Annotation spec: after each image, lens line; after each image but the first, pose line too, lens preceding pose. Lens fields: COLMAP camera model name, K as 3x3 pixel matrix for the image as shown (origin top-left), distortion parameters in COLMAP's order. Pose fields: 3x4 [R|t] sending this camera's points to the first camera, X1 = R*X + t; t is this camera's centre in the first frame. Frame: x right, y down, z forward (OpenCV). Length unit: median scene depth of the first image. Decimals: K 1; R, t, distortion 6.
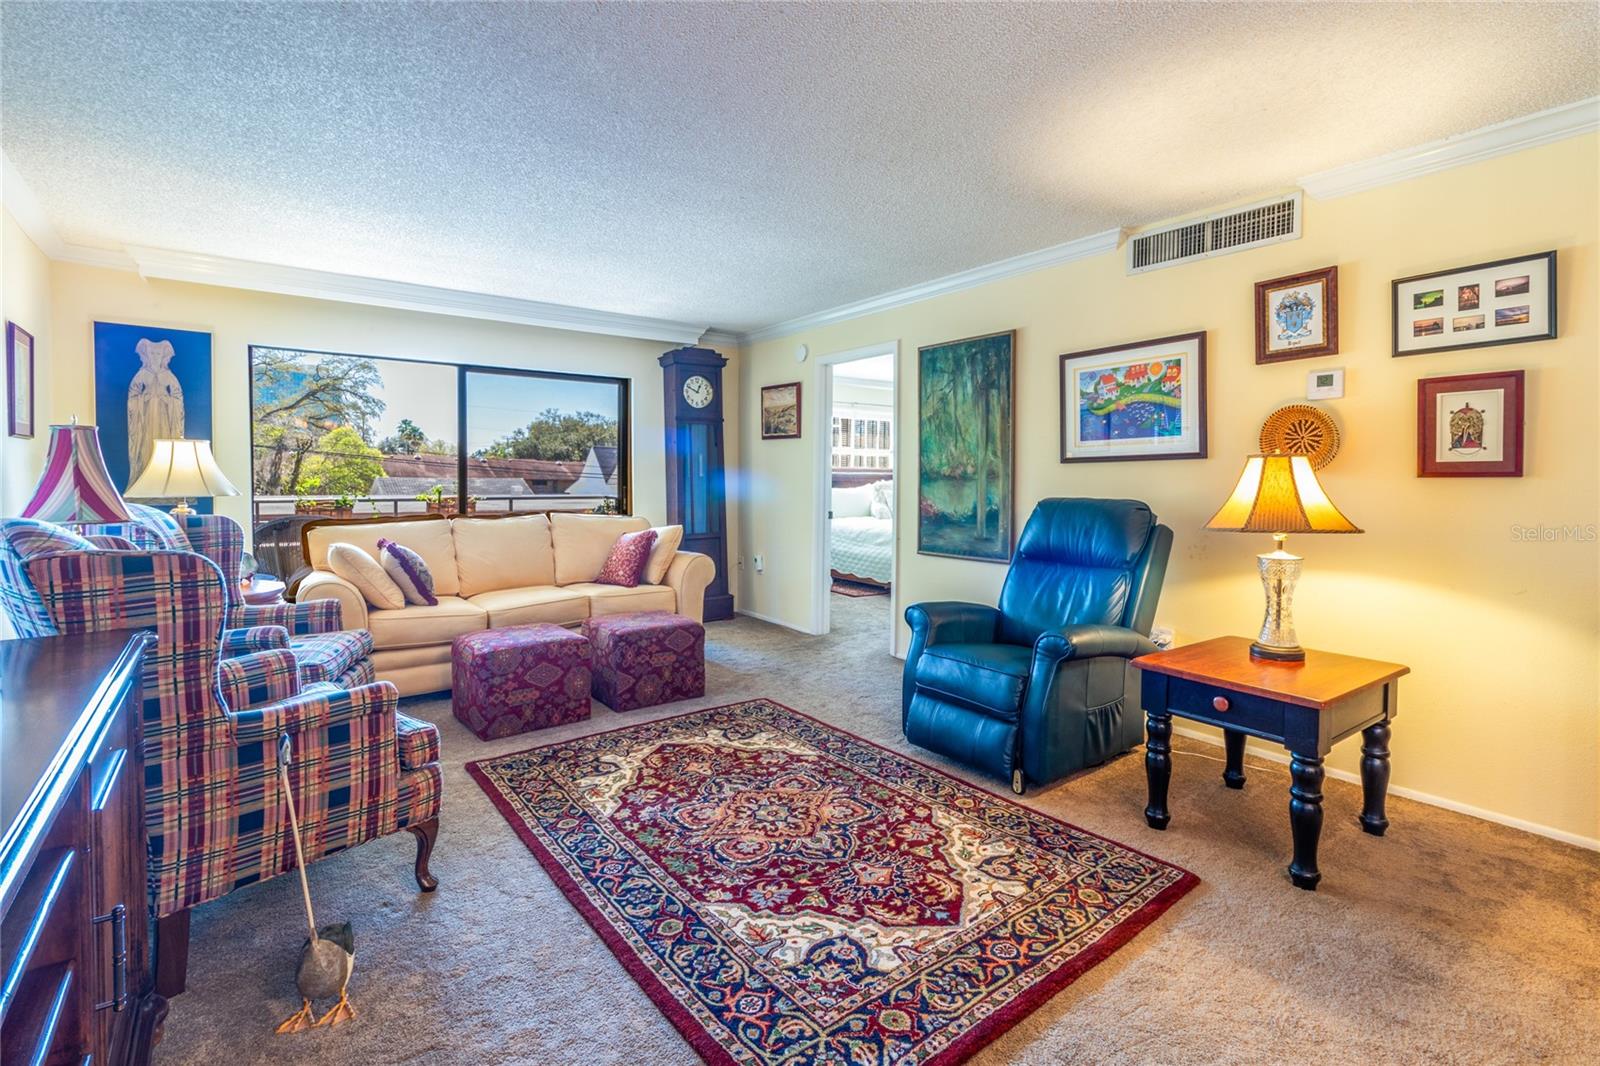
lens RADIAL K [[743.6, 0, 809.3], [0, 743.6, 491.6], [0, 0, 1]] dist [0.013402, 0.000076]
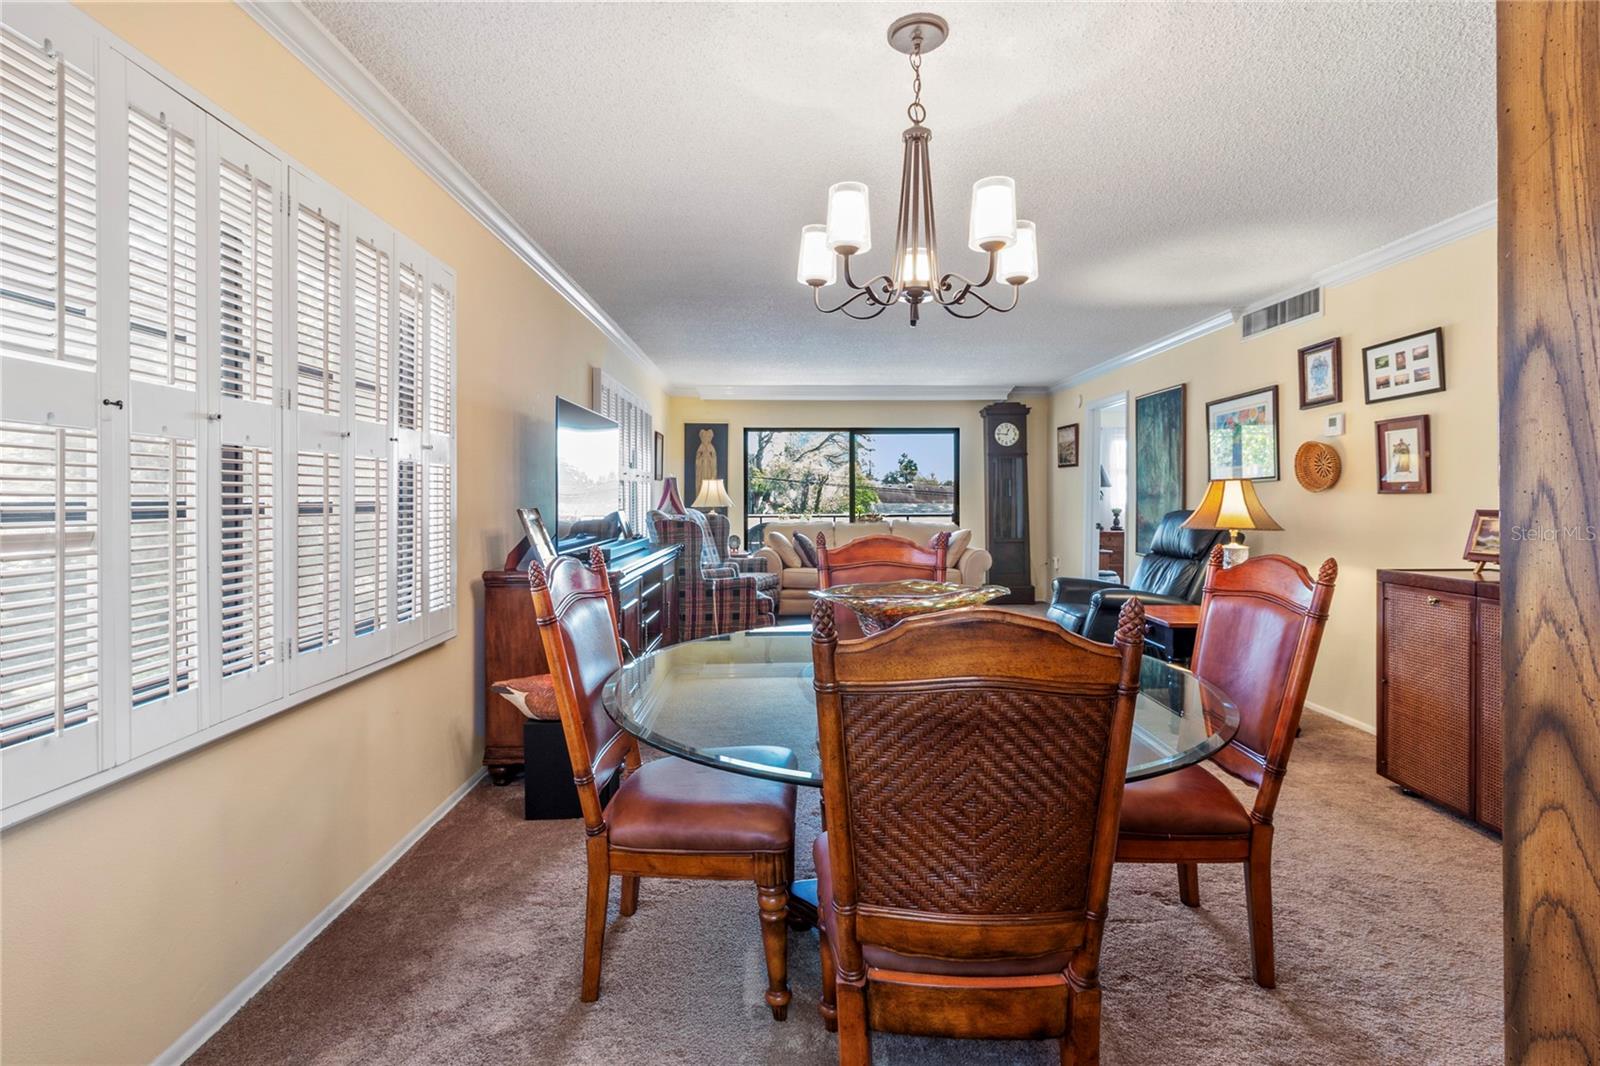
lens RADIAL K [[743.6, 0, 809.3], [0, 743.6, 491.6], [0, 0, 1]] dist [0.013402, 0.000076]
pose [[0.815032, -0.007398, -0.579369, 0.655738], [-0.010251, 0.999578, -0.027184, 0.020897], [0.579326, 0.028095, 0.814612, -0.593345]]
